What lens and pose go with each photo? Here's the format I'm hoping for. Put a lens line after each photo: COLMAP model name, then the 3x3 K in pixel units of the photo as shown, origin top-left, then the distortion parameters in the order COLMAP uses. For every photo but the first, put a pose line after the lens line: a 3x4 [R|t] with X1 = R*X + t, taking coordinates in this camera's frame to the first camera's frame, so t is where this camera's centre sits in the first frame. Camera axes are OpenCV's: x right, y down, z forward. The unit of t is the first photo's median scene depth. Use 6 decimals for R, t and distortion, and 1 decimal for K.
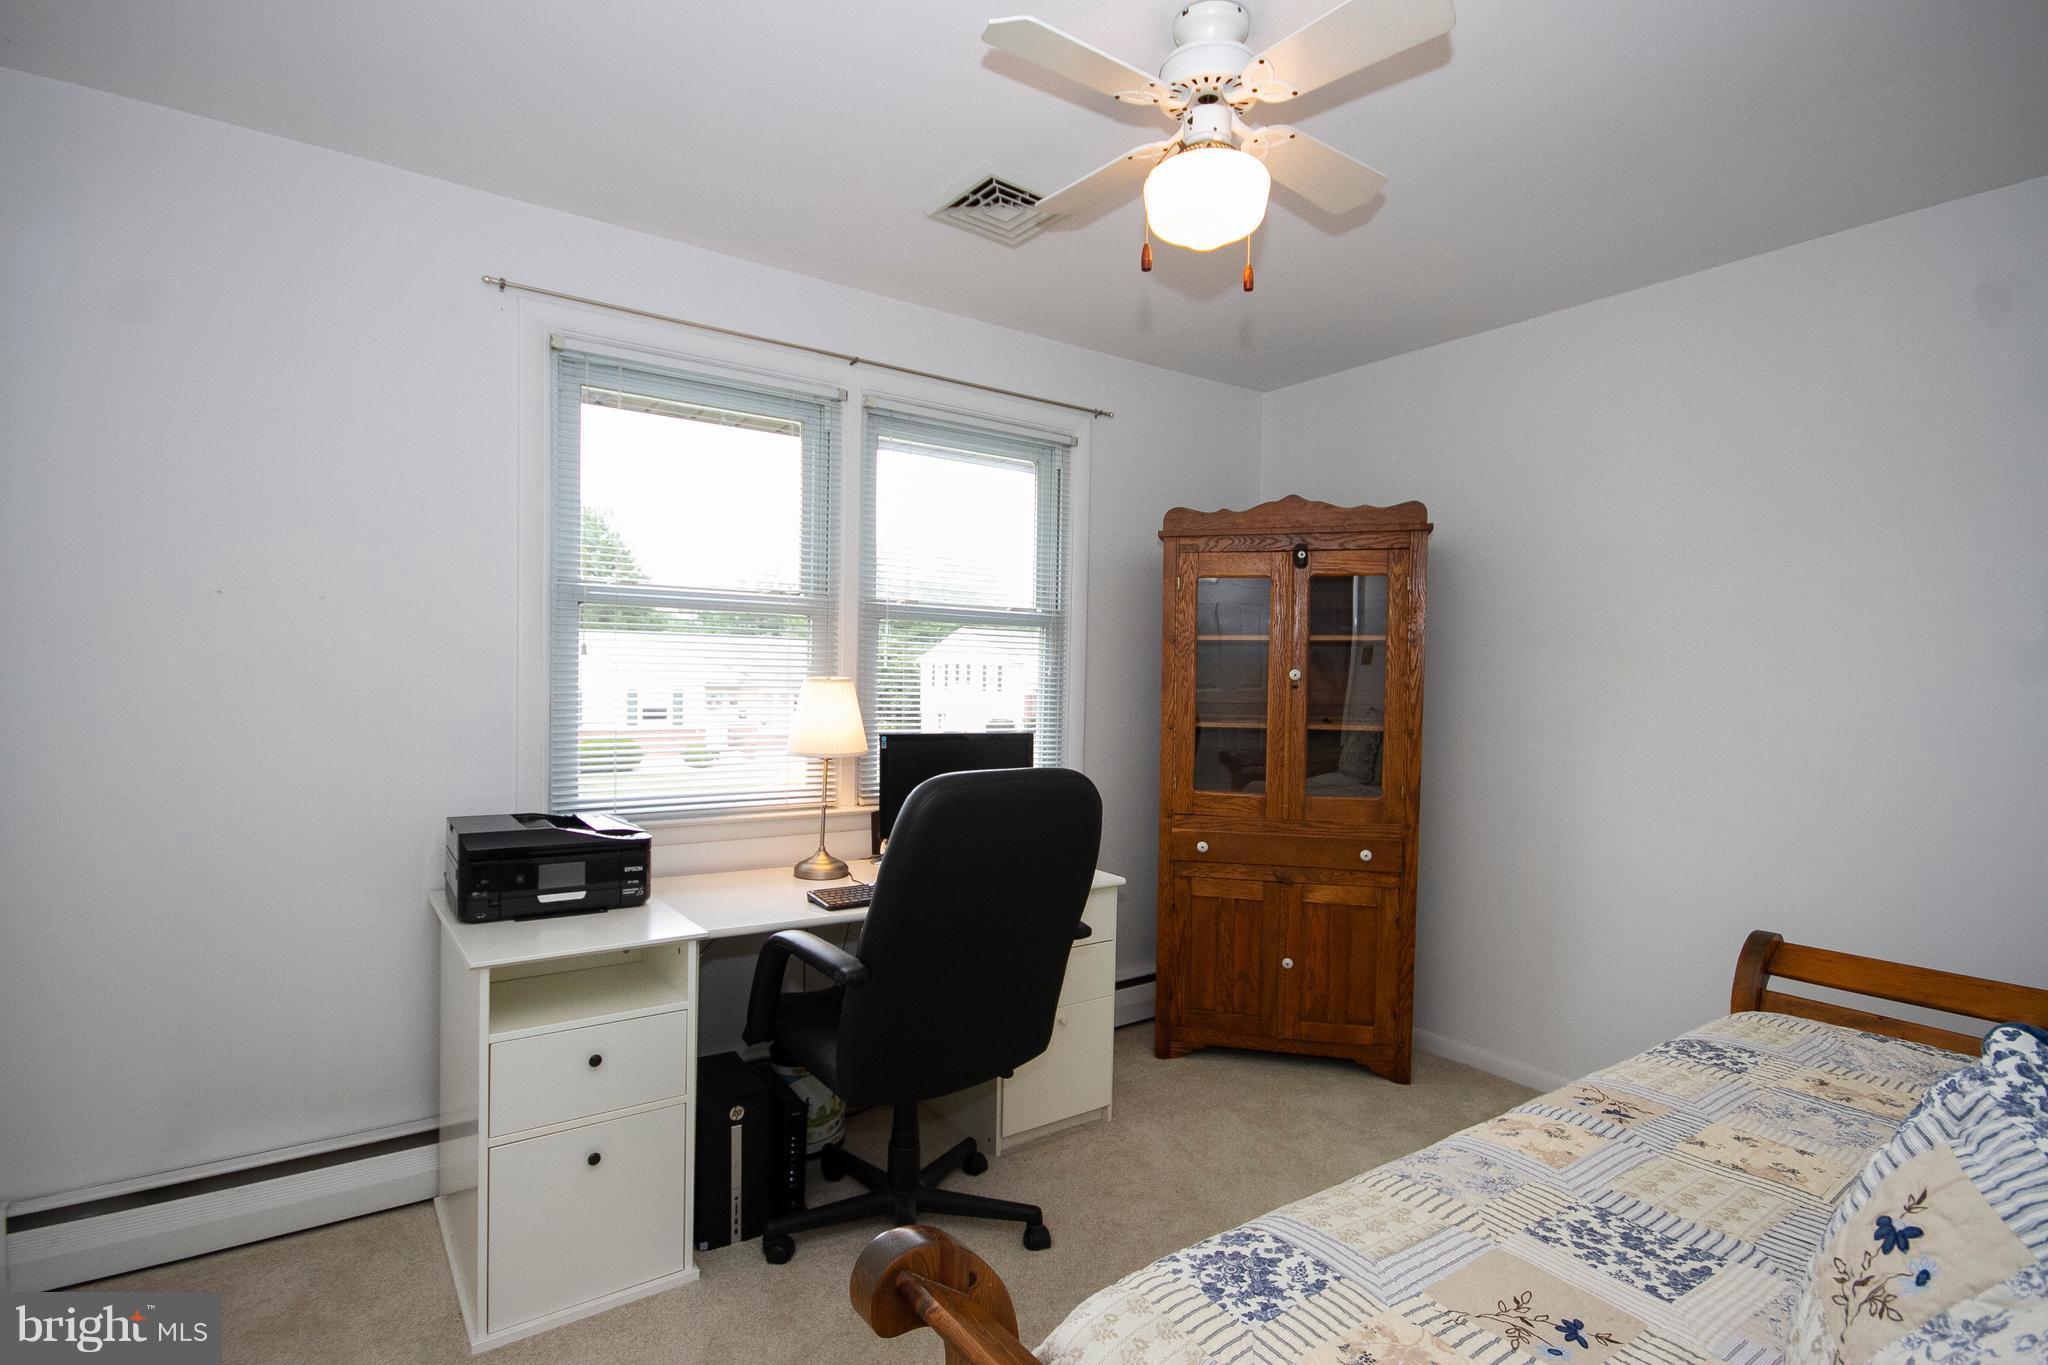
lens RADIAL K [[965.8, 0, 1024.0], [0, 965.8, 682.5], [0, 0, 1]] dist [-0.026383, 0.000226]
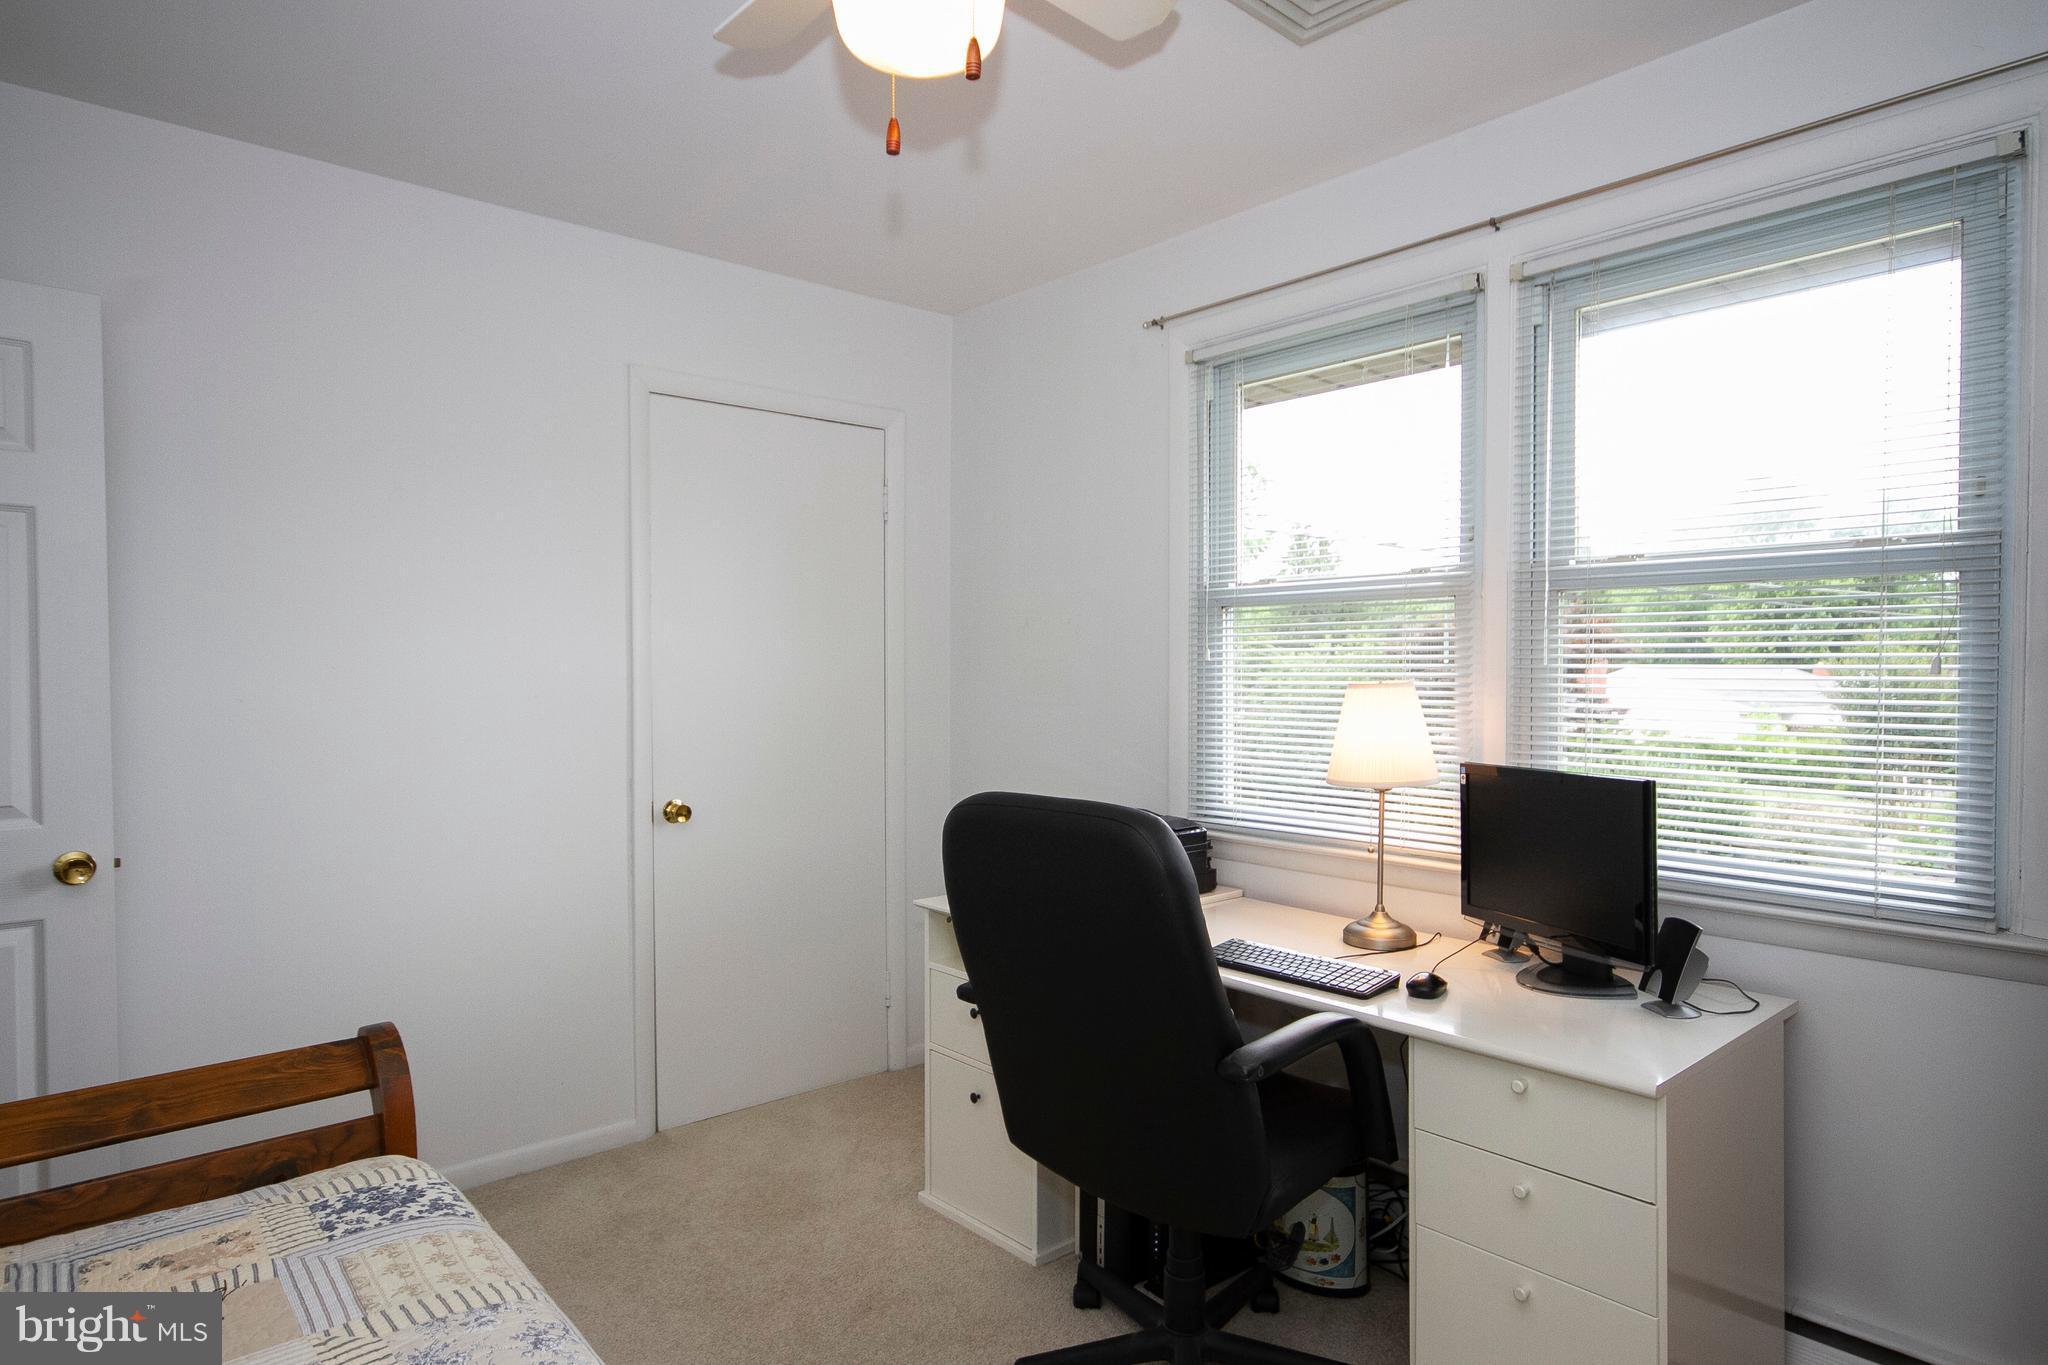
lens RADIAL K [[1139.8, 0, 1030.3], [0, 1139.8, 687.7], [0, 0, 1]] dist [0.012766, -0.000359]
pose [[0.134173, 0.000817, -0.990958, 0.635339], [0.002706, 0.999996, 0.001191, -0.001523], [0.990954, -0.002842, 0.134170, 0.591887]]
